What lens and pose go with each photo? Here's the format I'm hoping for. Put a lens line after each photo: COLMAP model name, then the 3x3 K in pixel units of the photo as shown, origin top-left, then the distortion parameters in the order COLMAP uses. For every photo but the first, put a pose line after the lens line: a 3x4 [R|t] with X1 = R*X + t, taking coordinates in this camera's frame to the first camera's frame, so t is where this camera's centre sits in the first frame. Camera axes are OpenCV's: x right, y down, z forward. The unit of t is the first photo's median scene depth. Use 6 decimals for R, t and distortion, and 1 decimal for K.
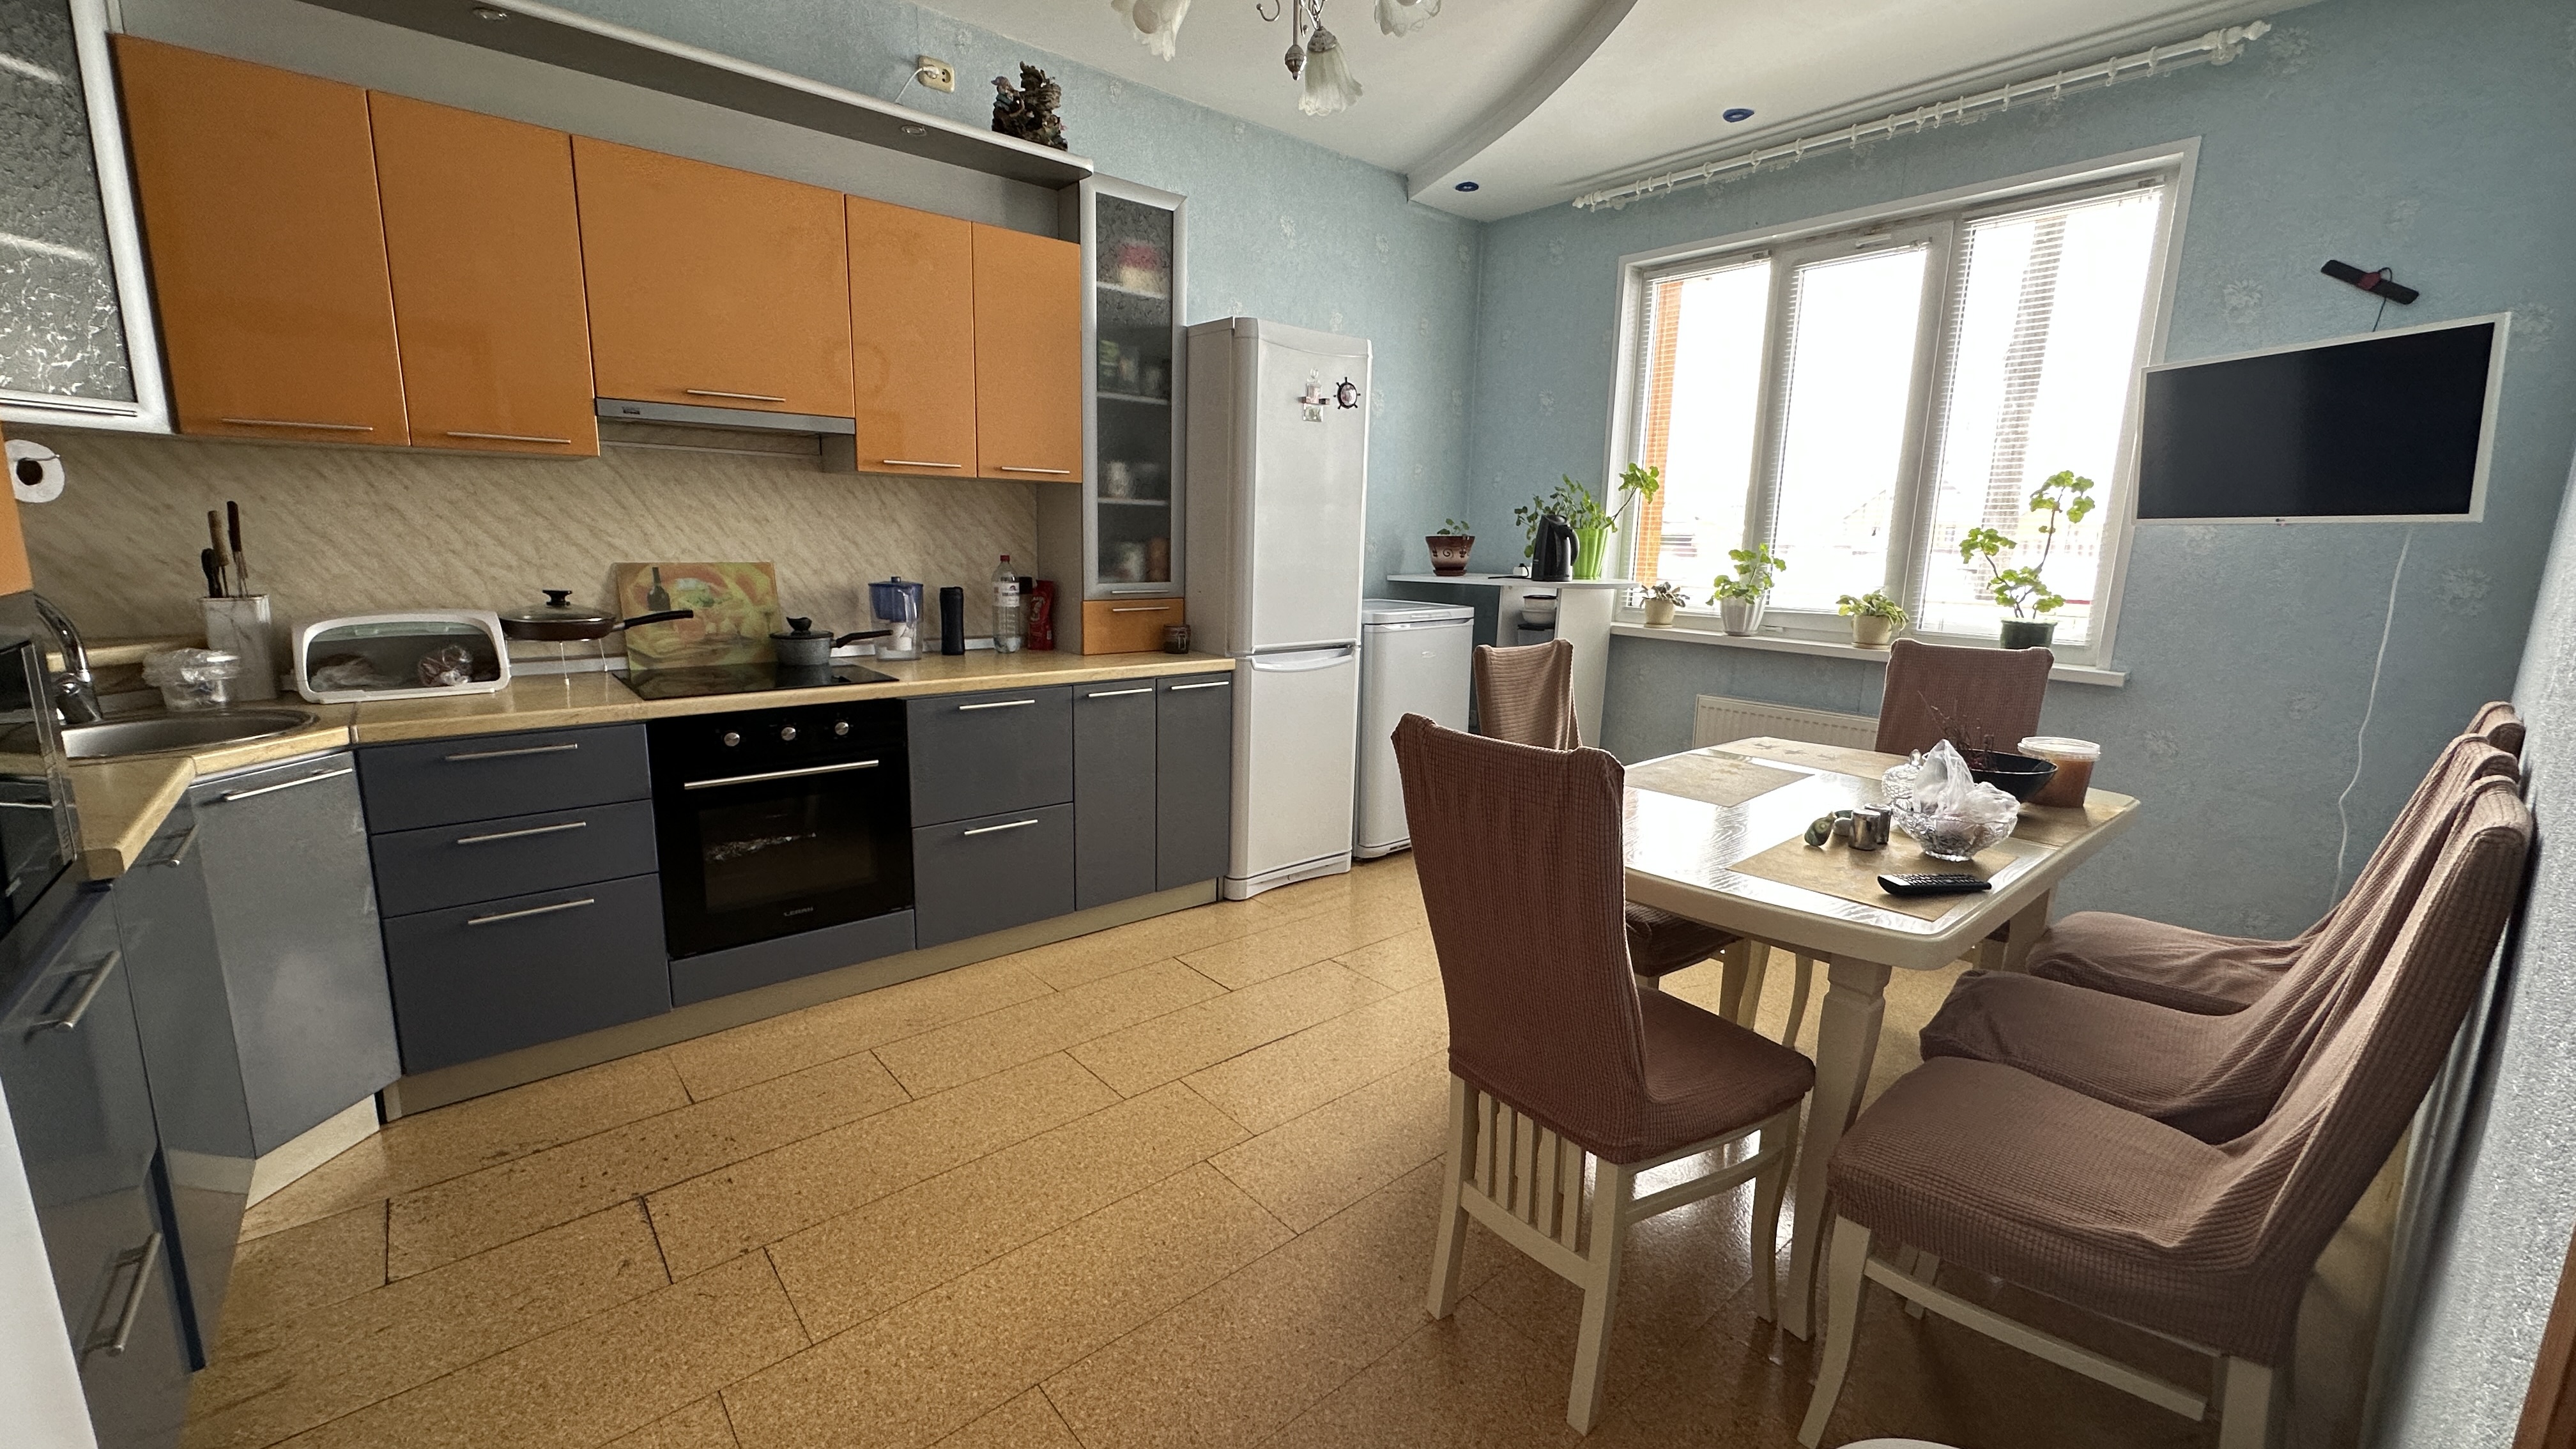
lens RADIAL K [[1015.5, 0, 1284.3], [0, 1015.5, 721.0], [0, 0, 1]] dist [-0.002547, -0.000094]
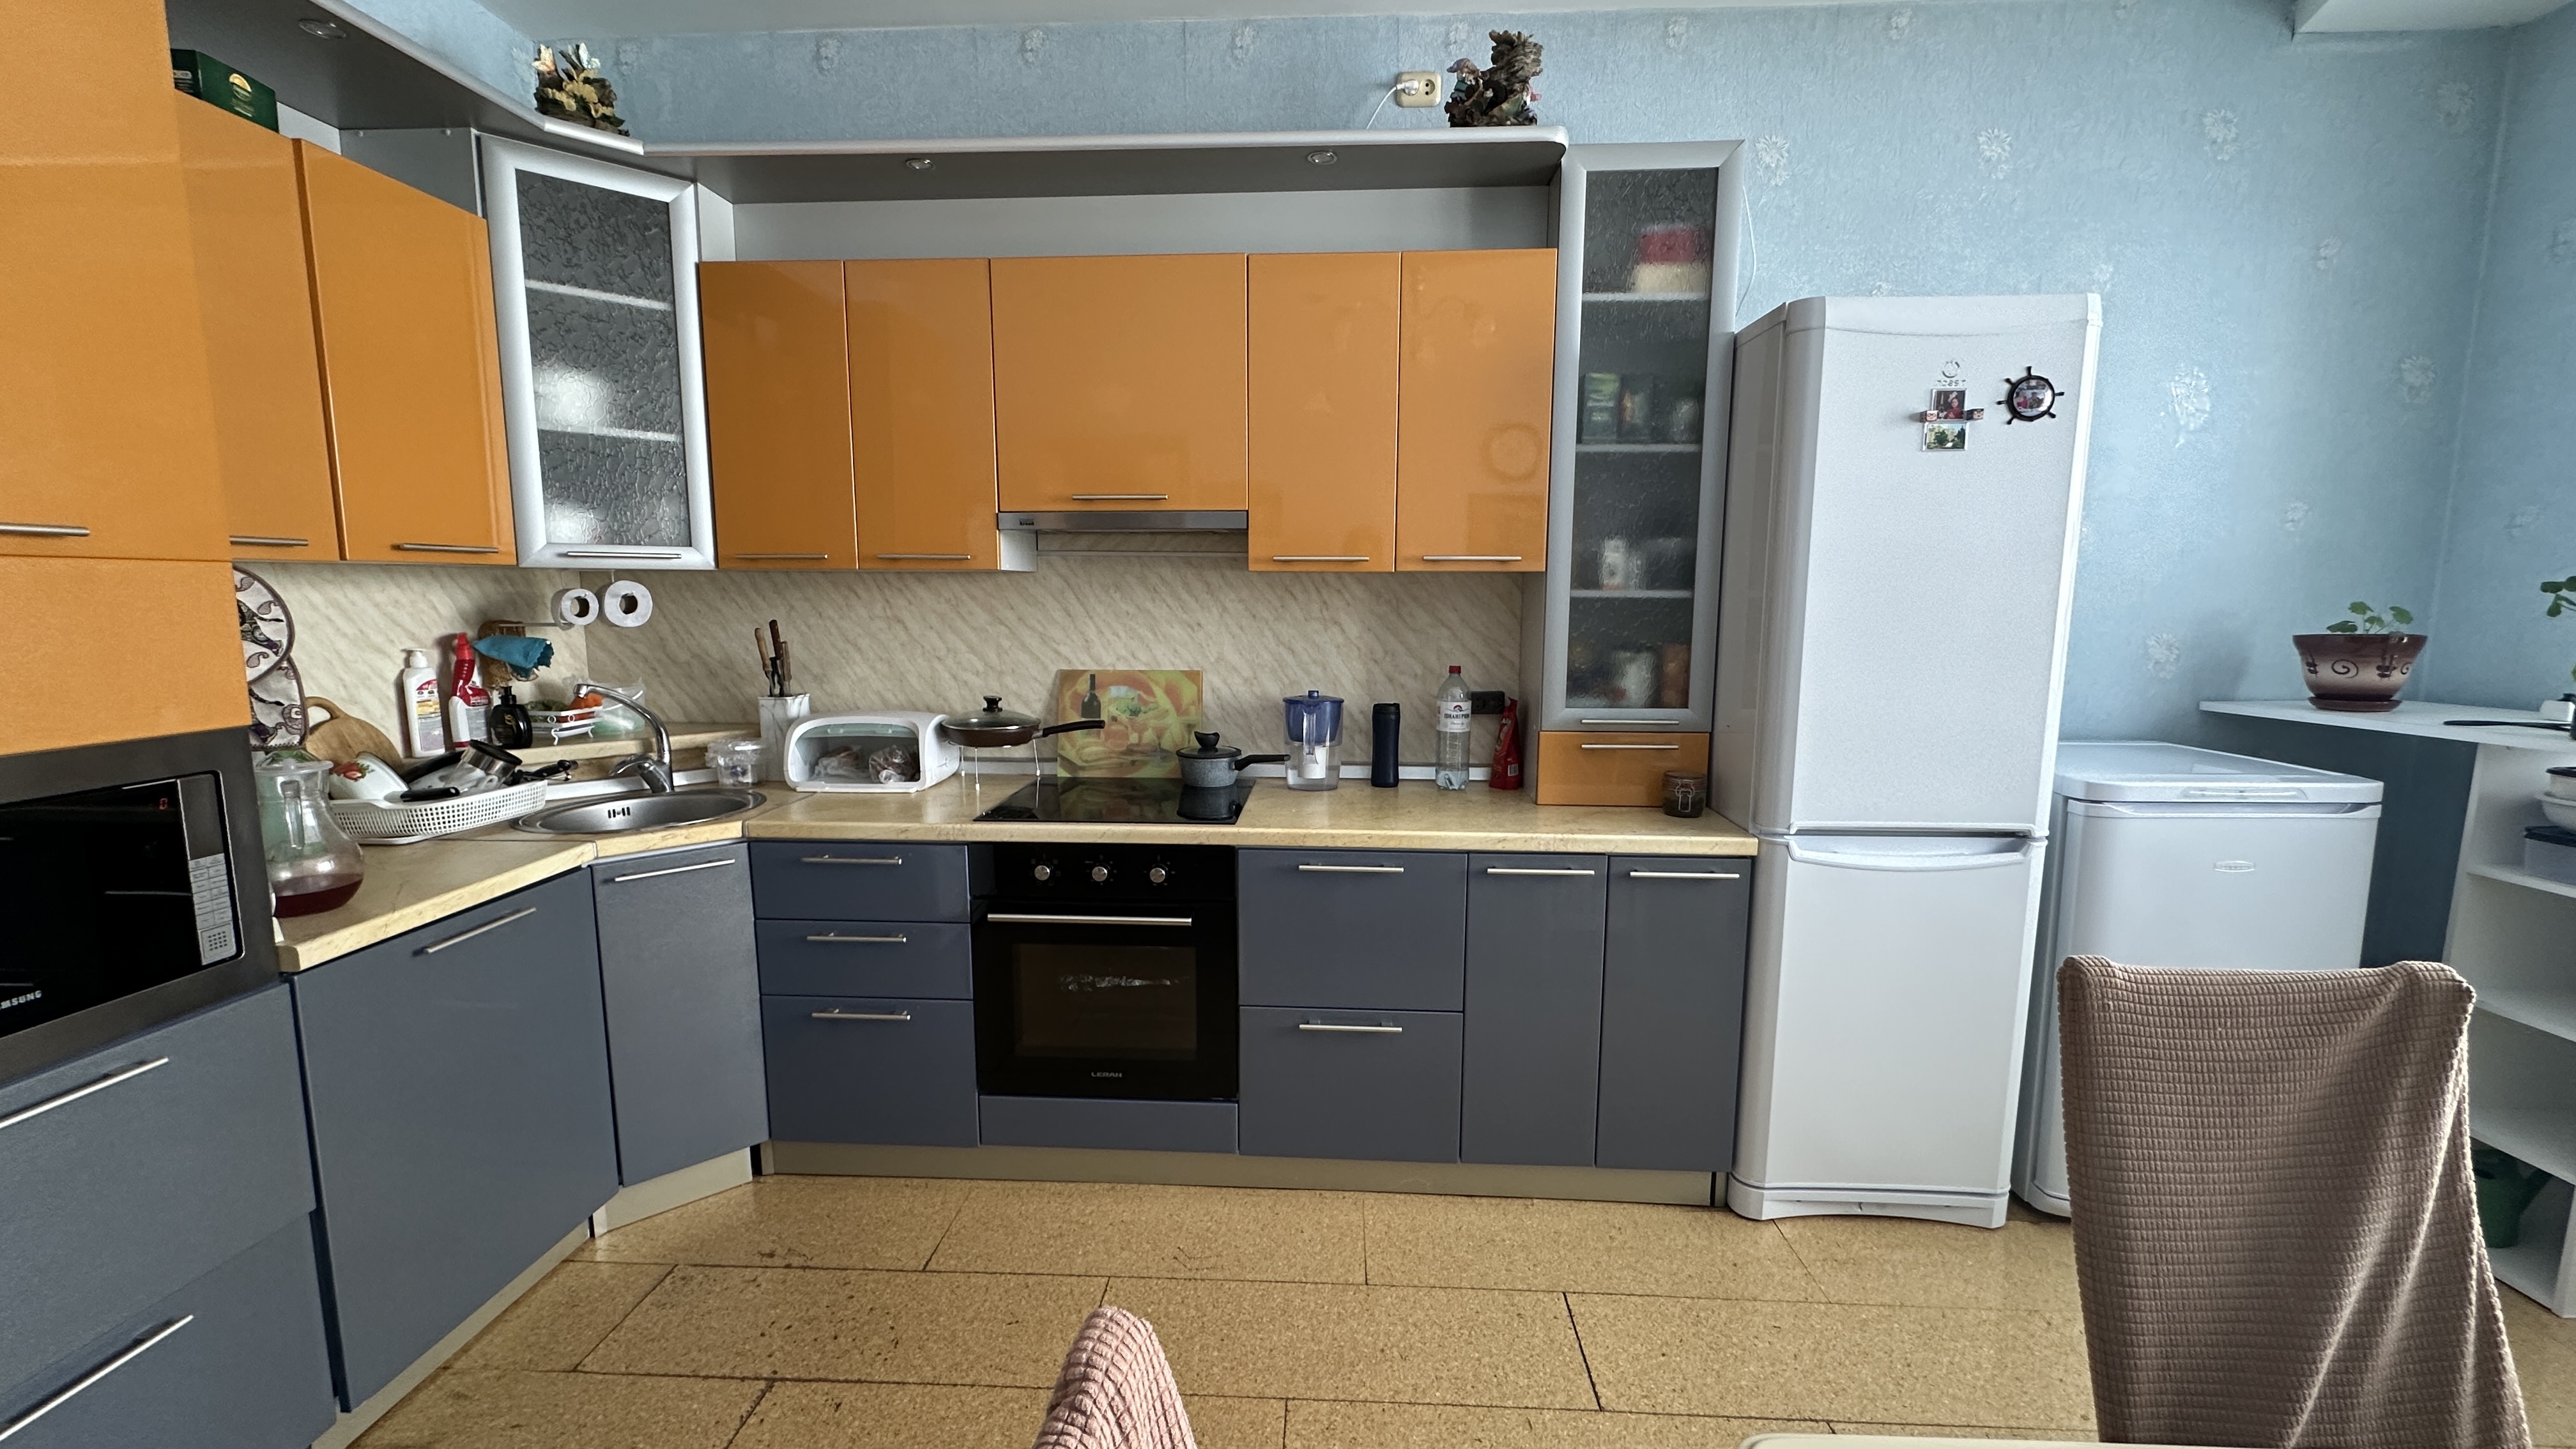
lens RADIAL K [[1015.5, 0, 1289.0], [0, 1015.5, 725.3], [0, 0, 1]] dist [-0.002547, -0.000094]
pose [[0.728418, 0.068993, -0.681650, 0.179812], [-0.112509, 0.993456, -0.019676, -0.094751], [0.675832, 0.091024, 0.731413, 0.372736]]
